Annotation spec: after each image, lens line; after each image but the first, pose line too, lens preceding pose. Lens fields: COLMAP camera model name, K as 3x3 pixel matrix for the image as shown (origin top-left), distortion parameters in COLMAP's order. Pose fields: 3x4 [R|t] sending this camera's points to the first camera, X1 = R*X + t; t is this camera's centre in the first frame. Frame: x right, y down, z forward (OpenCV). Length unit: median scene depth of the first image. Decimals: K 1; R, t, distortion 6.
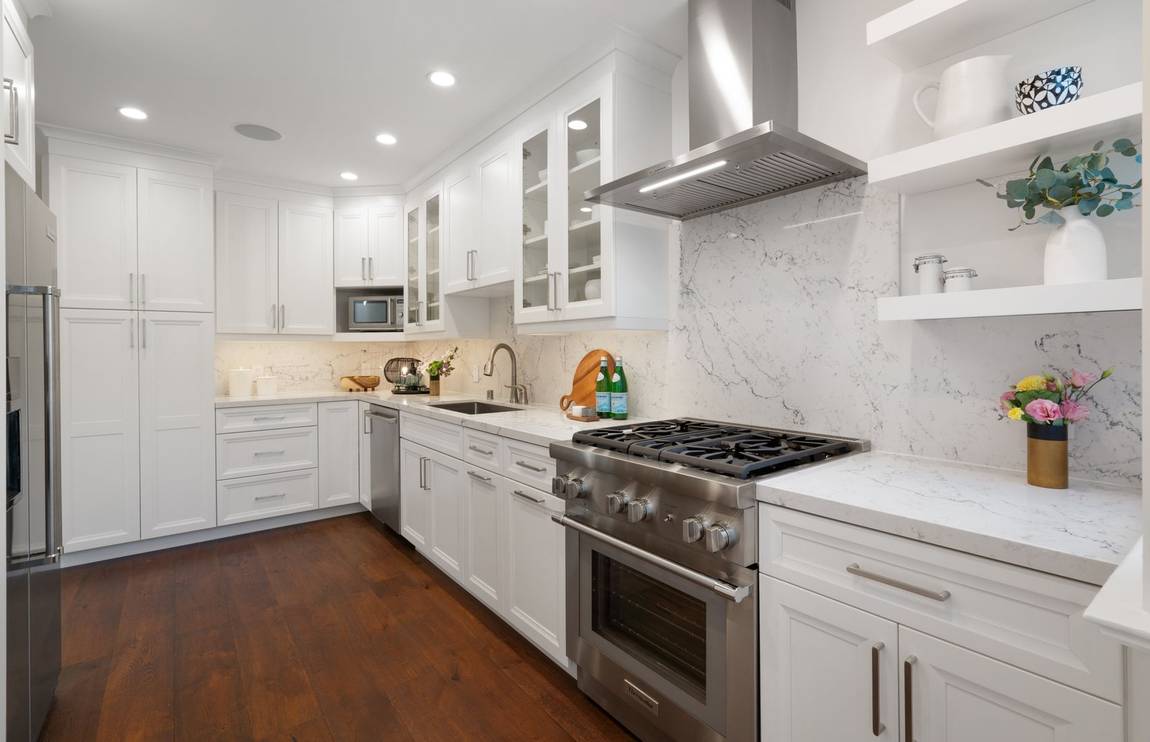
lens RADIAL K [[524.0, 0, 576.4], [0, 524.0, 356.4], [0, 0, 1]] dist [0.000731, 0.000139]
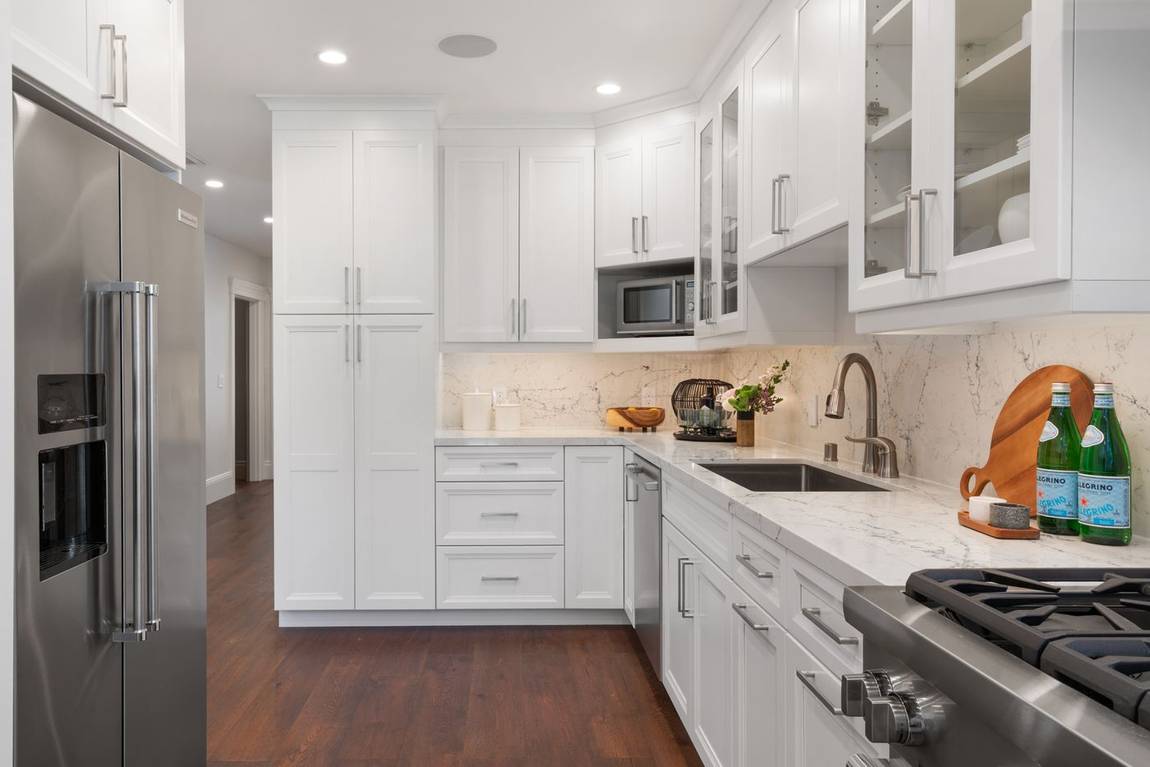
lens RADIAL K [[806.3, 0, 512.9], [0, 806.3, 378.9], [0, 0, 1]] dist [0.002729, 0.002794]
pose [[0.796696, 0.011999, -0.604261, 0.072877], [-0.009939, 0.999928, 0.006751, -0.002302], [0.604299, 0.000627, 0.796758, 0.186094]]
